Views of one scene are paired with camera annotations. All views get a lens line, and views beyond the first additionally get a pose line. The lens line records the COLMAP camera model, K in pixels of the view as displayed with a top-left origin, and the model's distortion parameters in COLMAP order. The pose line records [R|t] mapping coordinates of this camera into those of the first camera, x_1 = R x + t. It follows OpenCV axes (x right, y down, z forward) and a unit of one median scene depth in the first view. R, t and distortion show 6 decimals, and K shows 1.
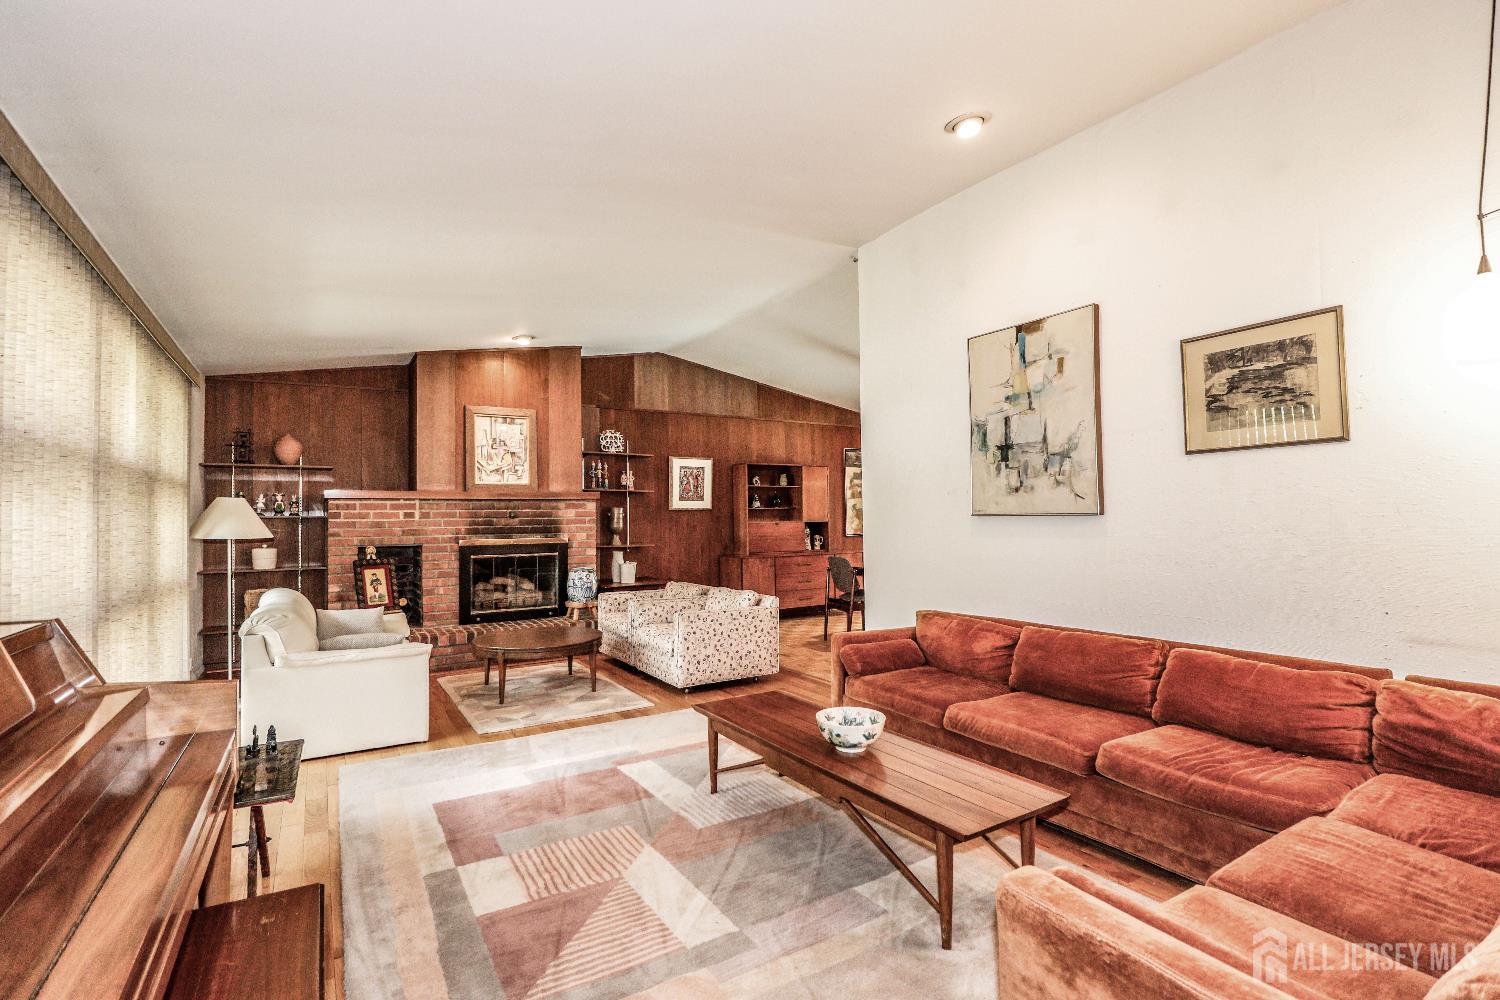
lens RADIAL K [[705.6, 0, 750.0], [0, 705.6, 500.6], [0, 0, 1]] dist [-0.006638, -0.001213]
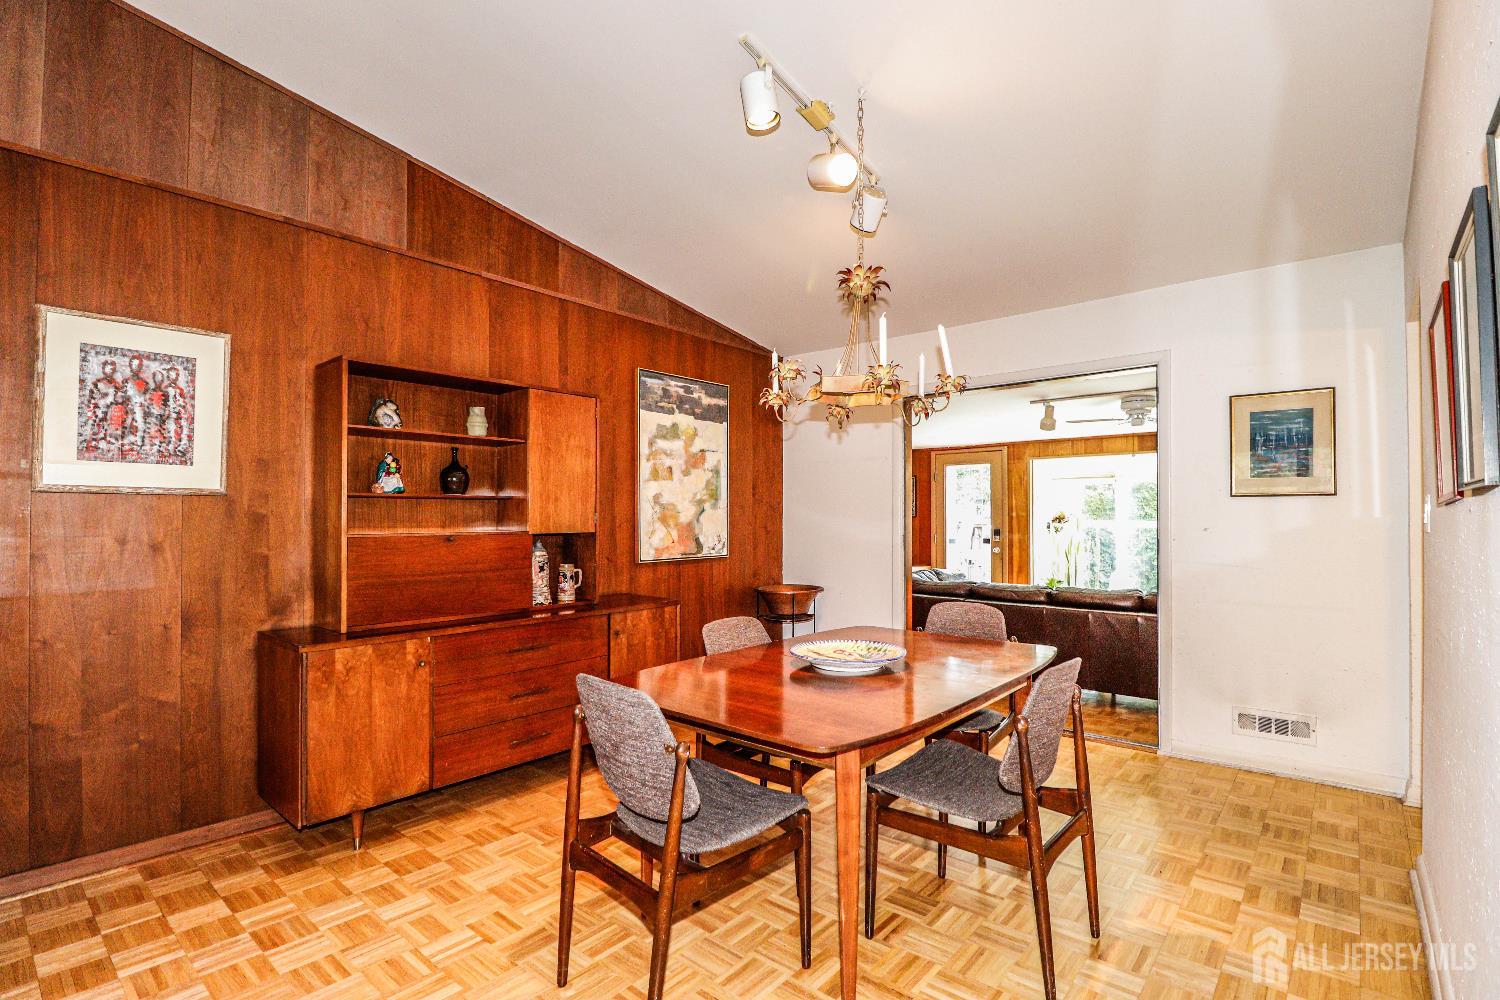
lens RADIAL K [[705.6, 0, 757.2], [0, 705.6, 505.5], [0, 0, 1]] dist [-0.006638, -0.001213]
pose [[0.952076, 0.015358, 0.305476, 0.076464], [-0.015806, 0.999875, -0.001009, 0.013978], [-0.305454, -0.003868, 0.952199, 0.596788]]
